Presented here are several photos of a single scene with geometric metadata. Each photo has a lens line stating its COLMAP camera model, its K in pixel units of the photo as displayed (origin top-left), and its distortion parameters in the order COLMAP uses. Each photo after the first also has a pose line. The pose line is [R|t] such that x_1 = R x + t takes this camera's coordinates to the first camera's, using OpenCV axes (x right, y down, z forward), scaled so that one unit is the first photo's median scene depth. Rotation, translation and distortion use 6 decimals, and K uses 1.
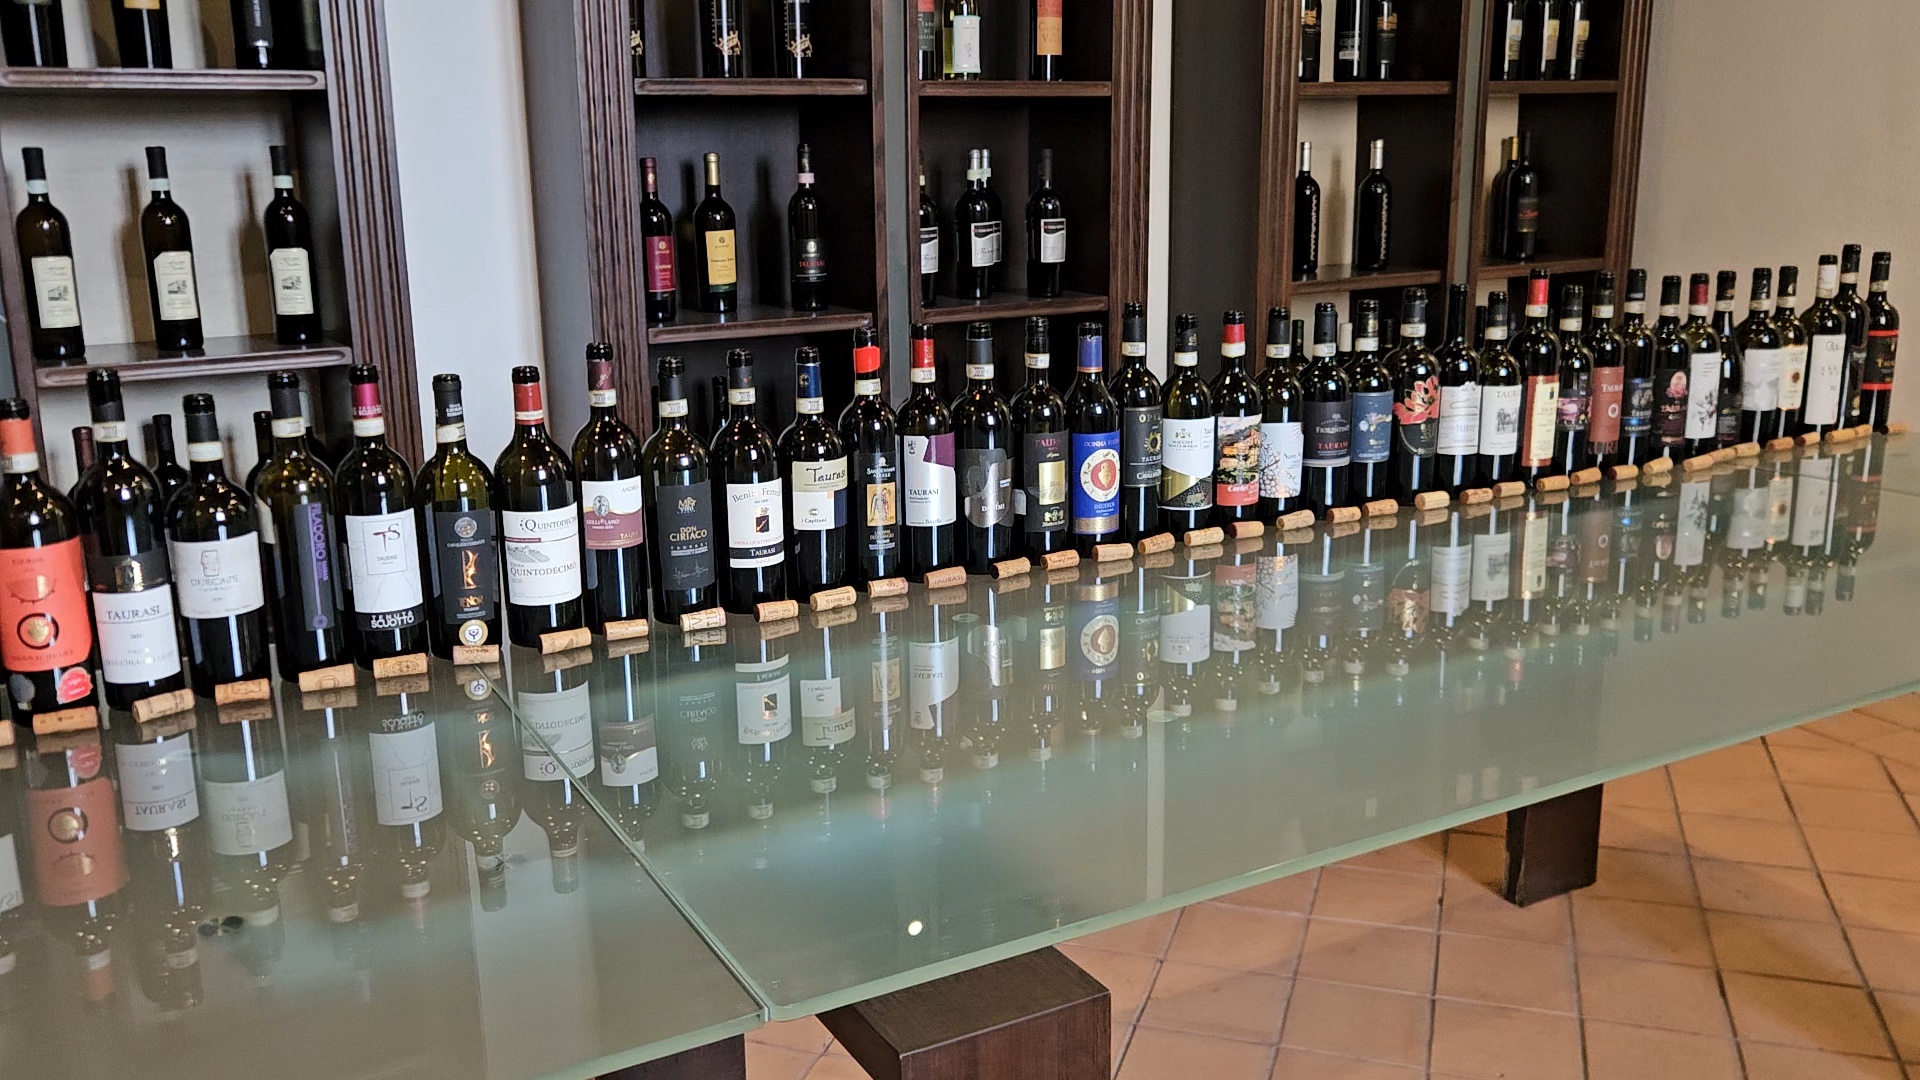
lens RADIAL K [[1591.8, 0, 967.0], [0, 1591.8, 540.5], [0, 0, 1]] dist [0.012610, 0.002550]
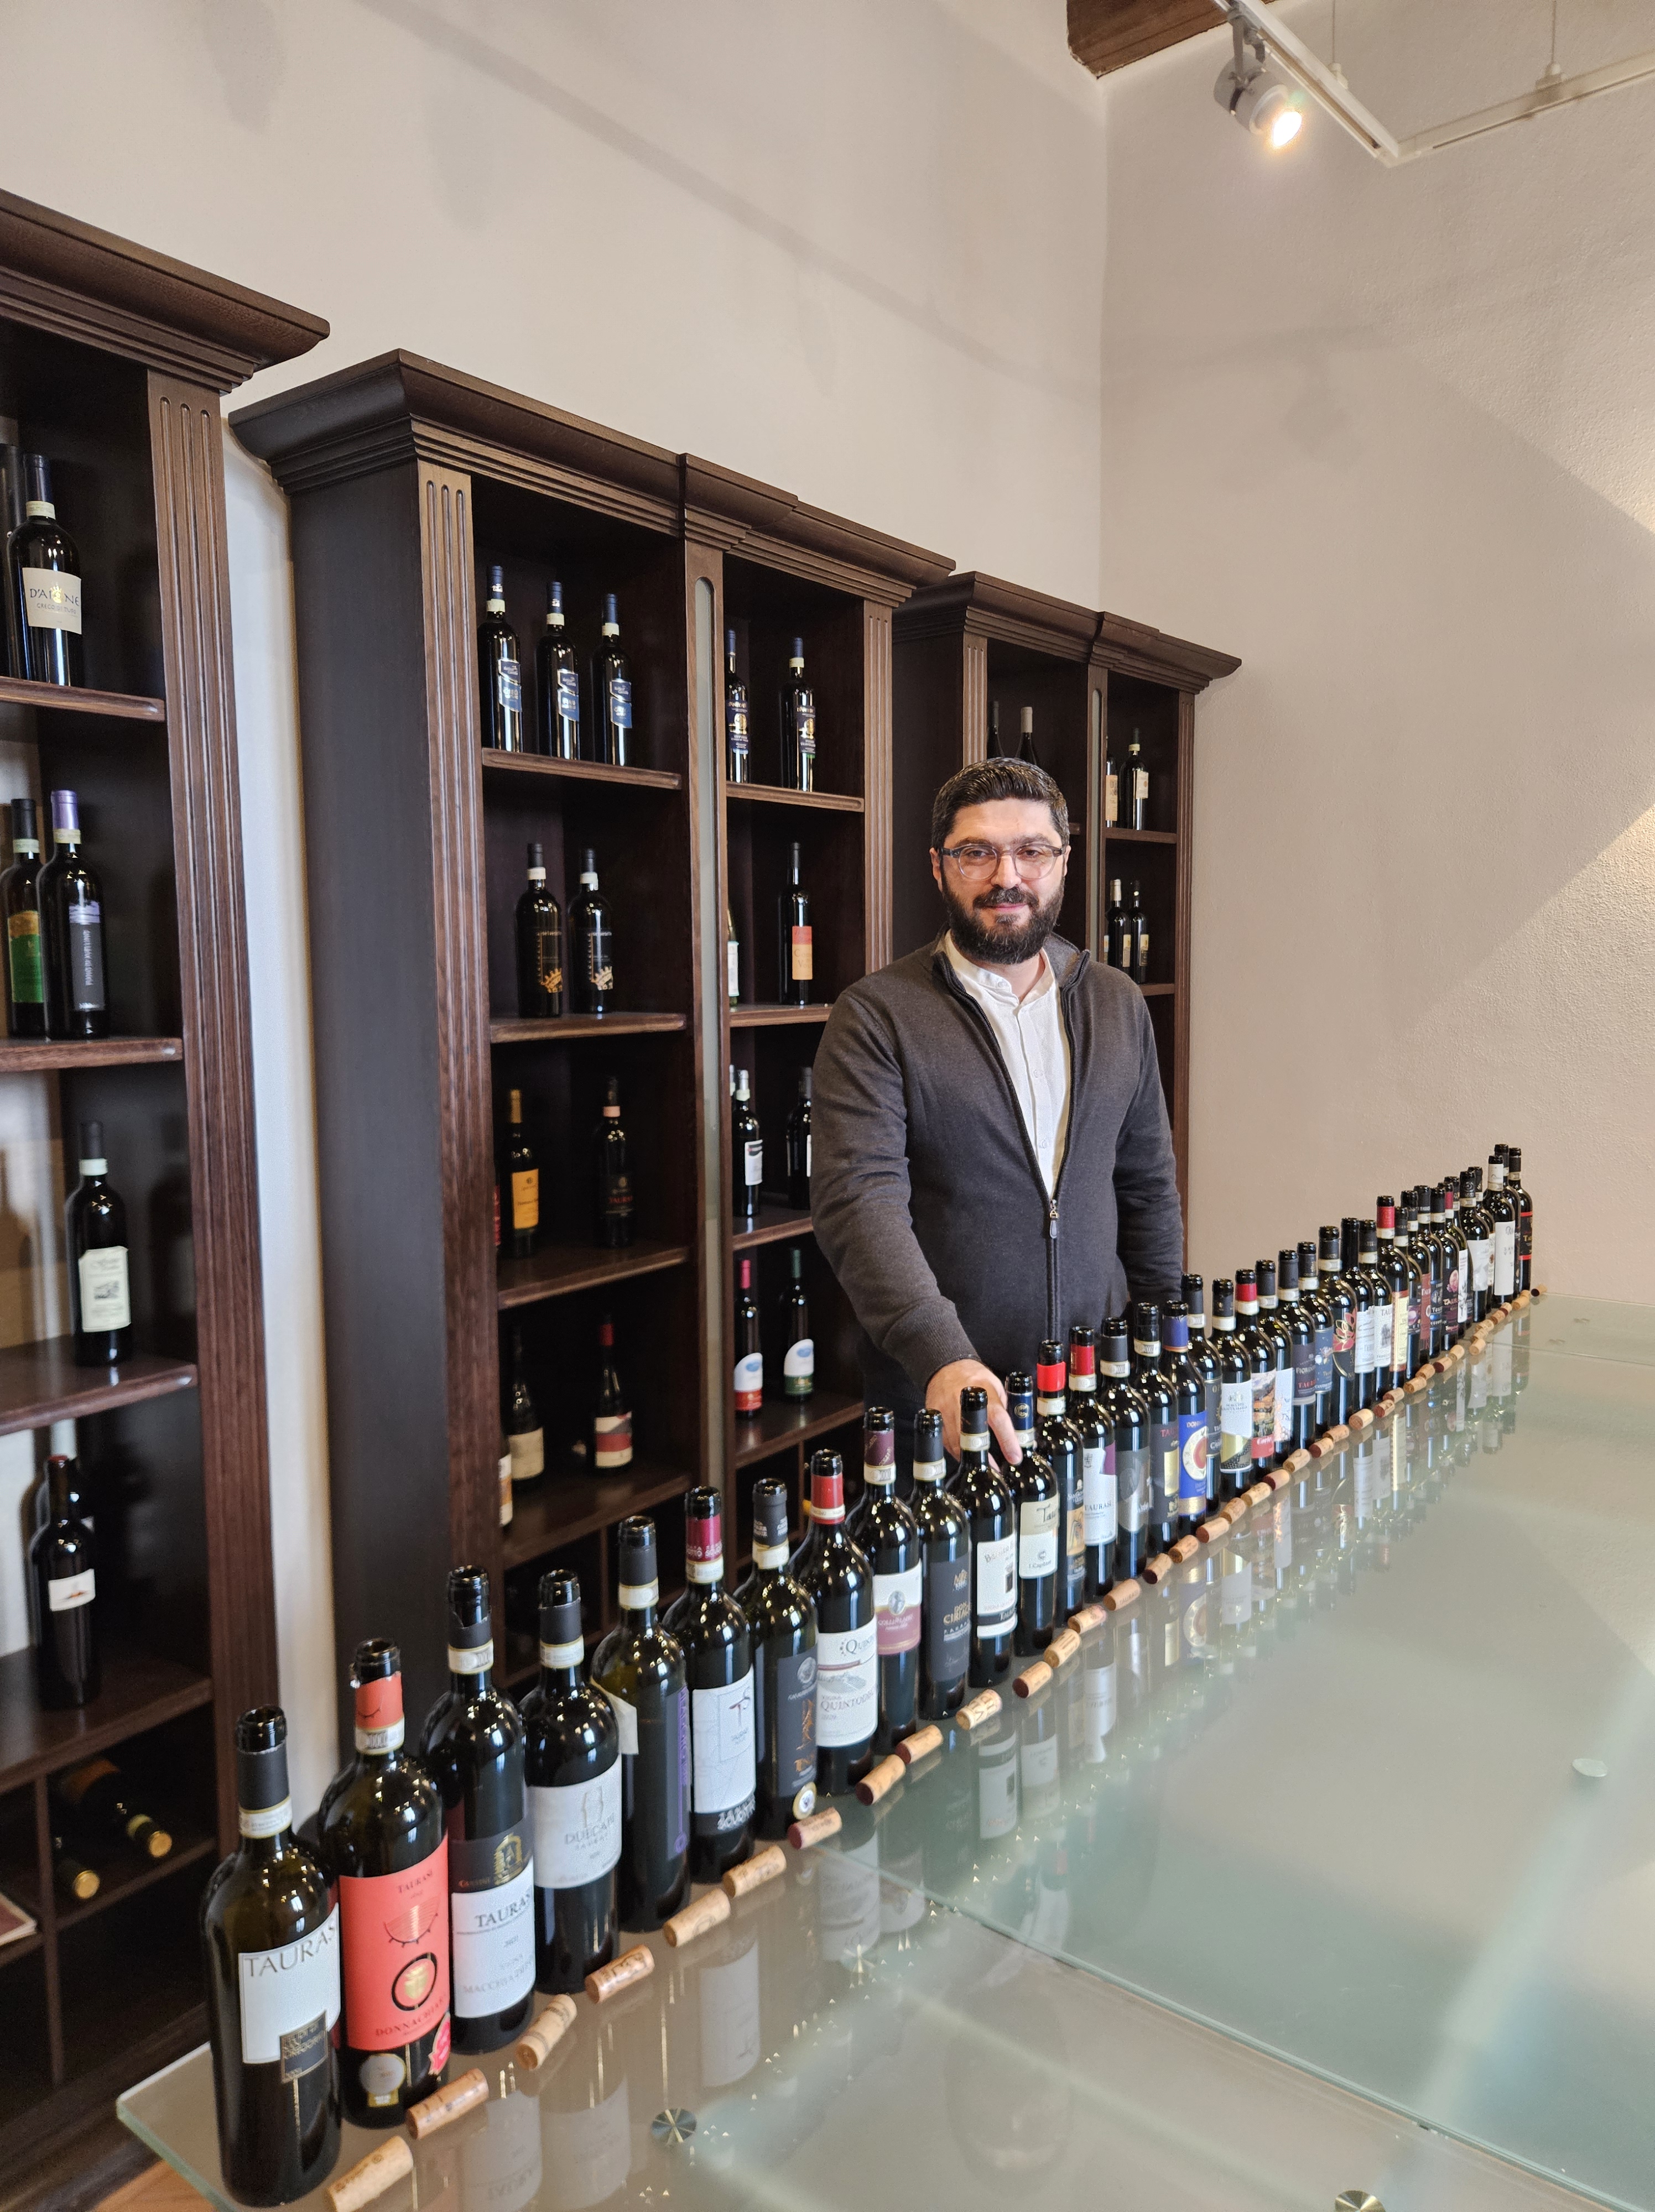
lens RADIAL K [[1479.8, 0, 831.0], [0, 1479.8, 1122.0], [0, 0, 1]] dist [0.037254, -0.032841]
pose [[0.920786, -0.039724, 0.388040, -0.452630], [0.091434, 0.989065, -0.115714, -0.151547], [-0.379201, 0.142028, 0.914349, 0.203610]]
